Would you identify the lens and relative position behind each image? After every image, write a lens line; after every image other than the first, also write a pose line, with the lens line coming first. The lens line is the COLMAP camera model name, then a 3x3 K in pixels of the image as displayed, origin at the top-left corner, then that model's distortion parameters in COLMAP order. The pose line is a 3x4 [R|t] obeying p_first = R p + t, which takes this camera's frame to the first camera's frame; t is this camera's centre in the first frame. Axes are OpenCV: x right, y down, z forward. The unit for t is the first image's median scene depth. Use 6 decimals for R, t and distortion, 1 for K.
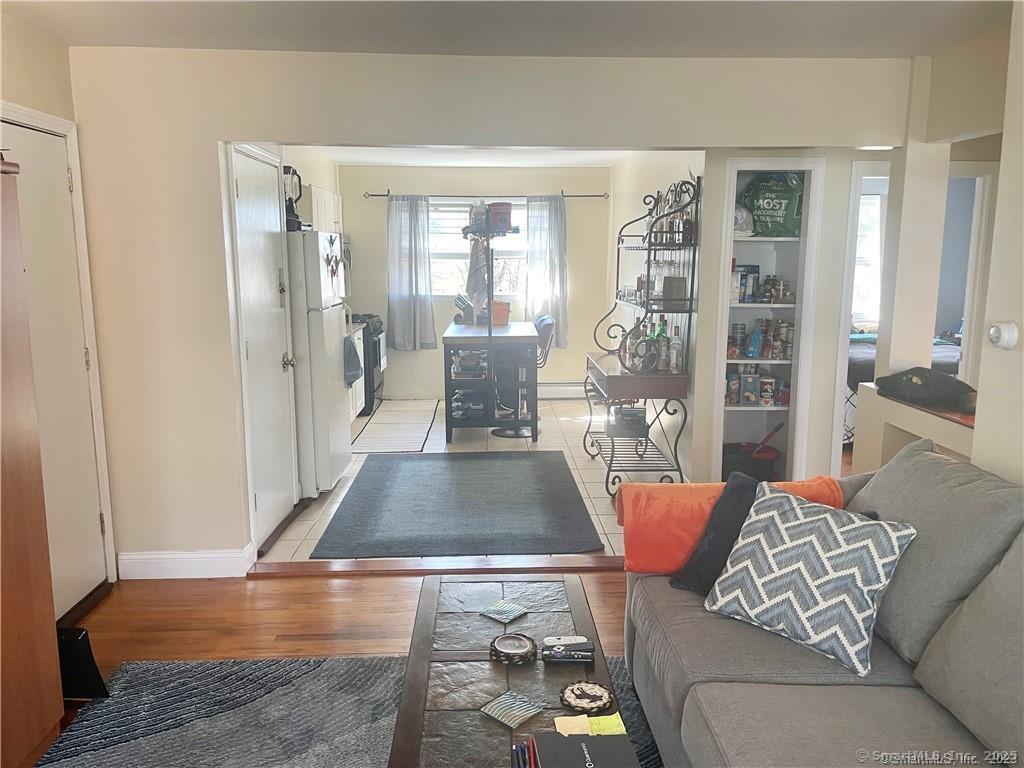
lens RADIAL K [[773.5, 0, 510.0], [0, 773.5, 377.7], [0, 0, 1]] dist [0.091509, -0.127883]
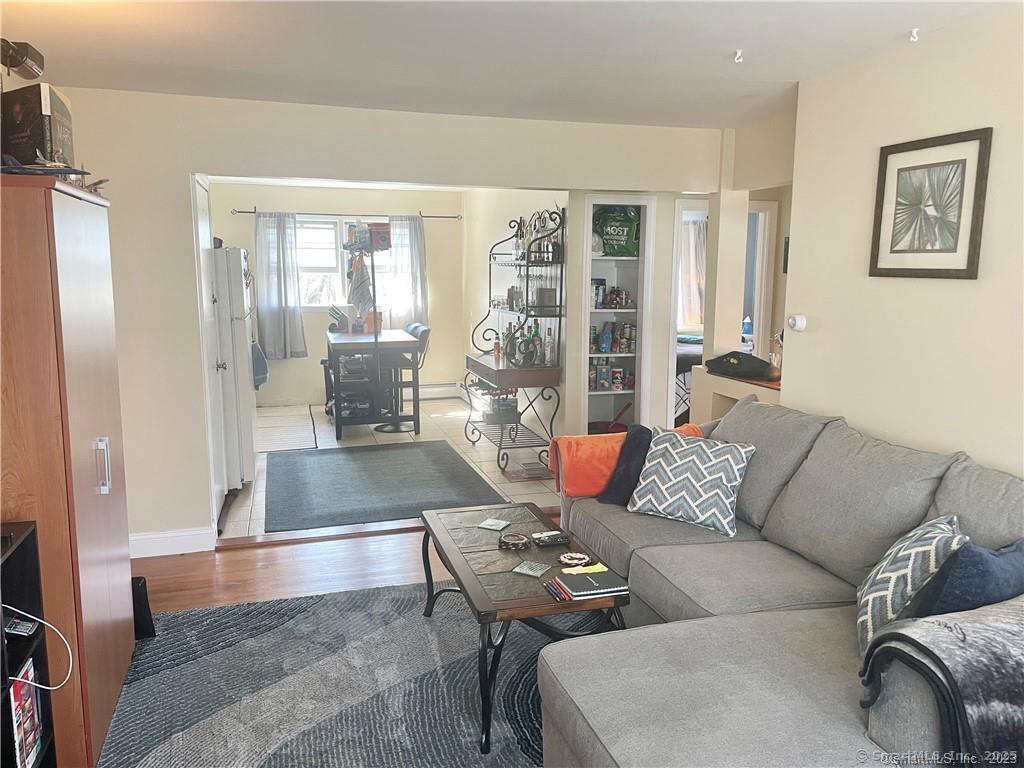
lens RADIAL K [[773.5, 0, 510.0], [0, 773.5, 377.7], [0, 0, 1]] dist [0.091509, -0.127883]
pose [[0.969021, -0.033313, 0.244723, -0.149547], [0.037452, 0.999223, -0.012277, 0.025533], [-0.244124, 0.021062, 0.969515, -0.175707]]
